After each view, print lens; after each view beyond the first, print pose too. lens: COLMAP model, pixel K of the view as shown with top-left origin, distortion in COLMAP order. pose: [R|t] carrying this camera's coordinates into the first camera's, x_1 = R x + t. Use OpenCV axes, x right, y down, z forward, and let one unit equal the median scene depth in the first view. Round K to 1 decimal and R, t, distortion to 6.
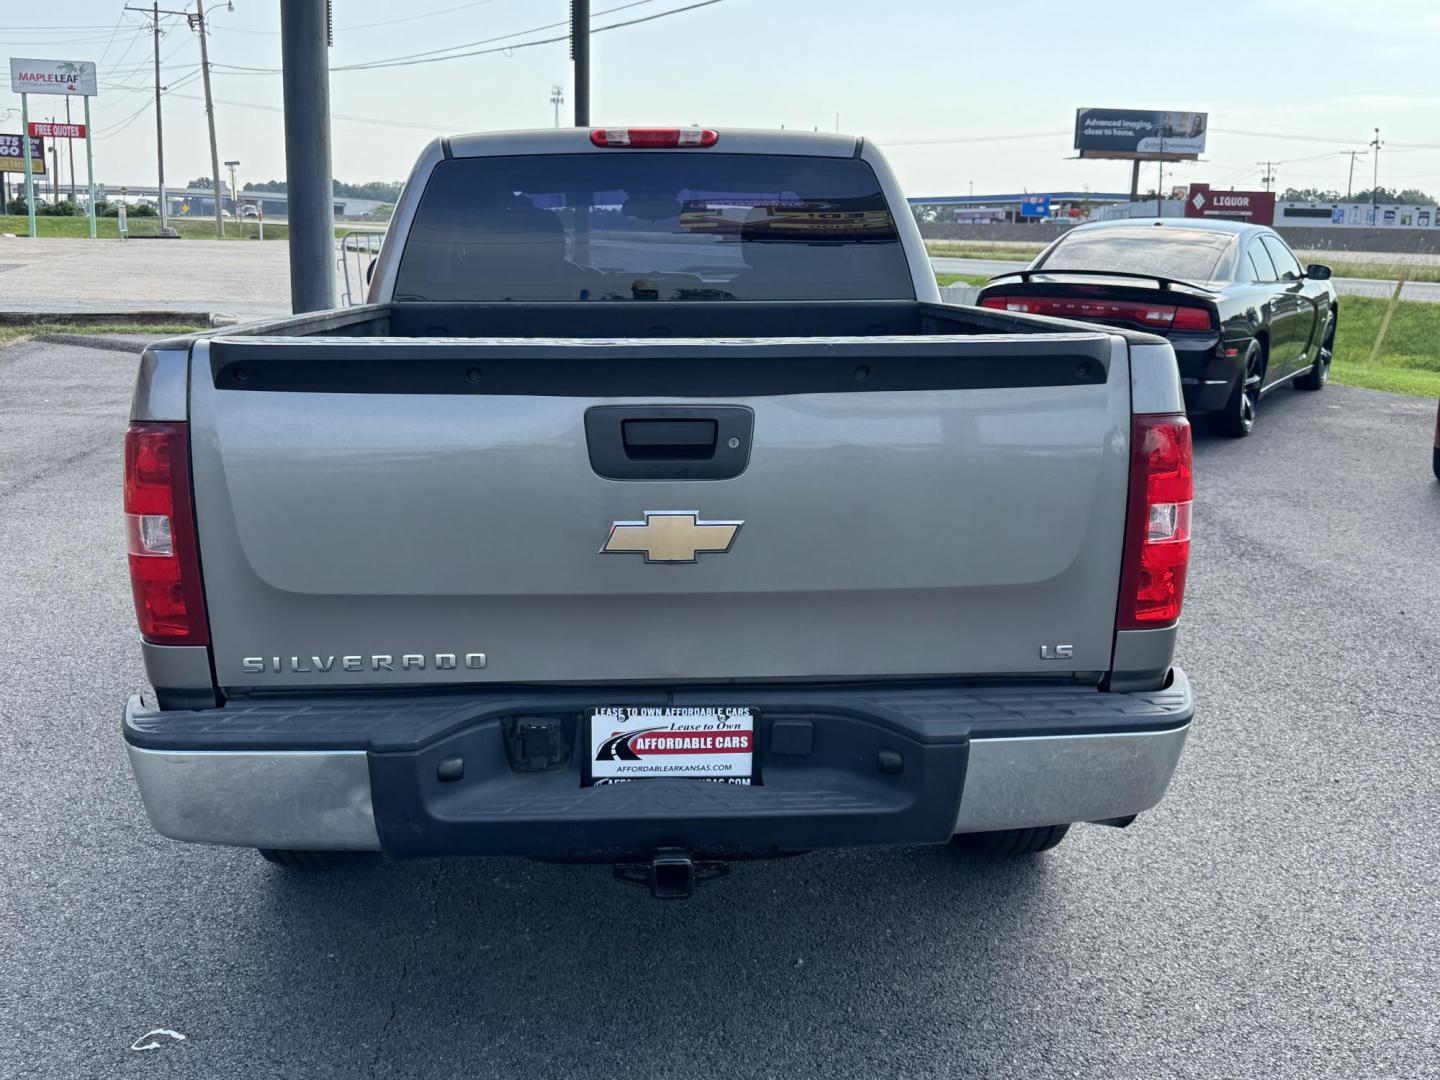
lens RADIAL K [[1481.6, 0, 666.8], [0, 1481.6, 521.5], [0, 0, 1]] dist [0.126581, -0.265262]
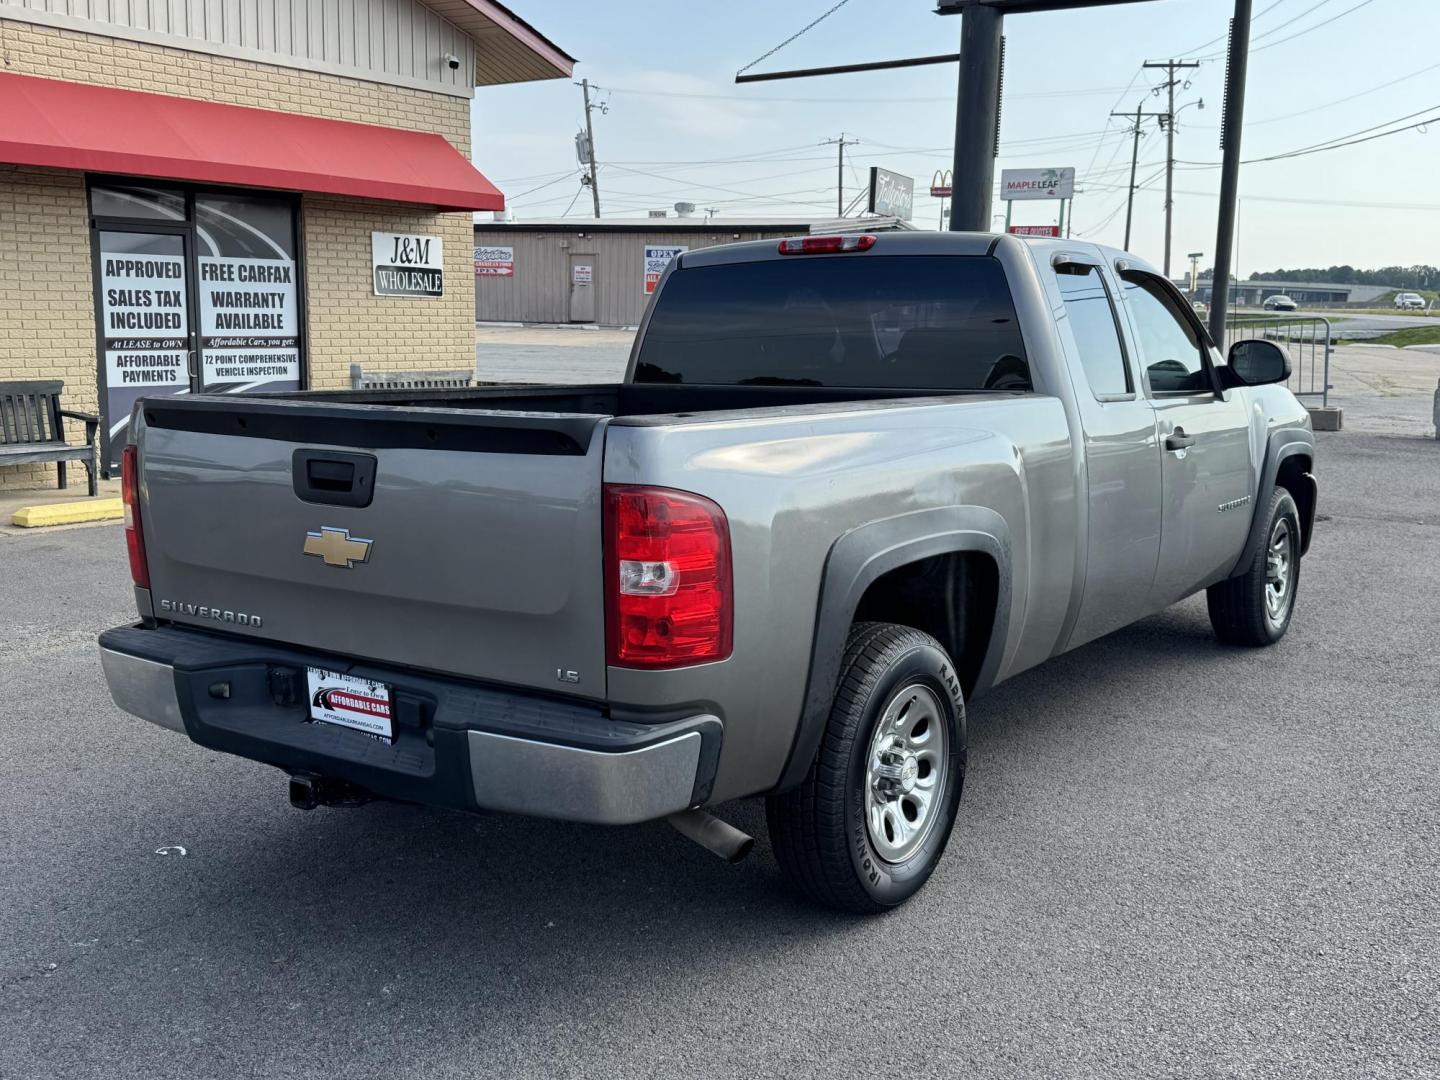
lens RADIAL K [[1490.6, 0, 720.0], [0, 1490.6, 540.0], [0, 0, 1]] dist [0.132120, -0.264283]
pose [[0.774327, 0.089314, -0.626451, 0.784845], [-0.118347, 0.992961, -0.004716, -0.021795], [0.621621, 0.077790, 0.779446, 0.092876]]
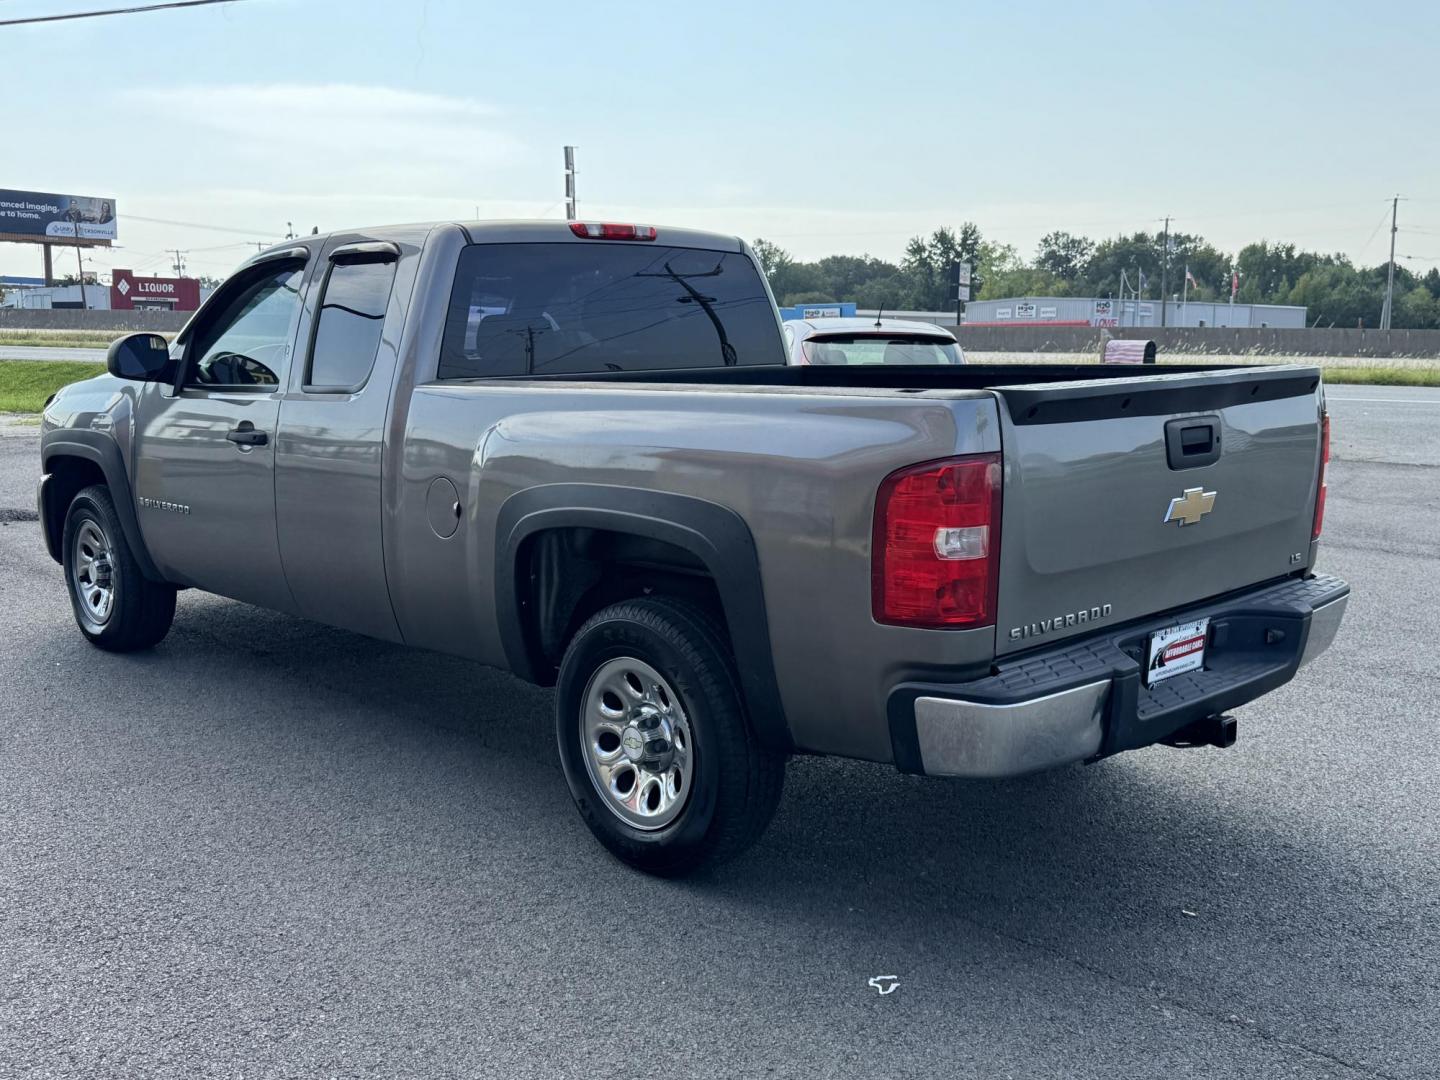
lens RADIAL K [[1490.6, 0, 720.0], [0, 1490.6, 540.0], [0, 0, 1]] dist [0.132120, -0.264283]
pose [[0.739856, -0.104671, 0.664573, -0.927487], [0.134332, 0.990915, 0.006521, -0.021116], [-0.659218, 0.084449, 0.747195, 0.123352]]
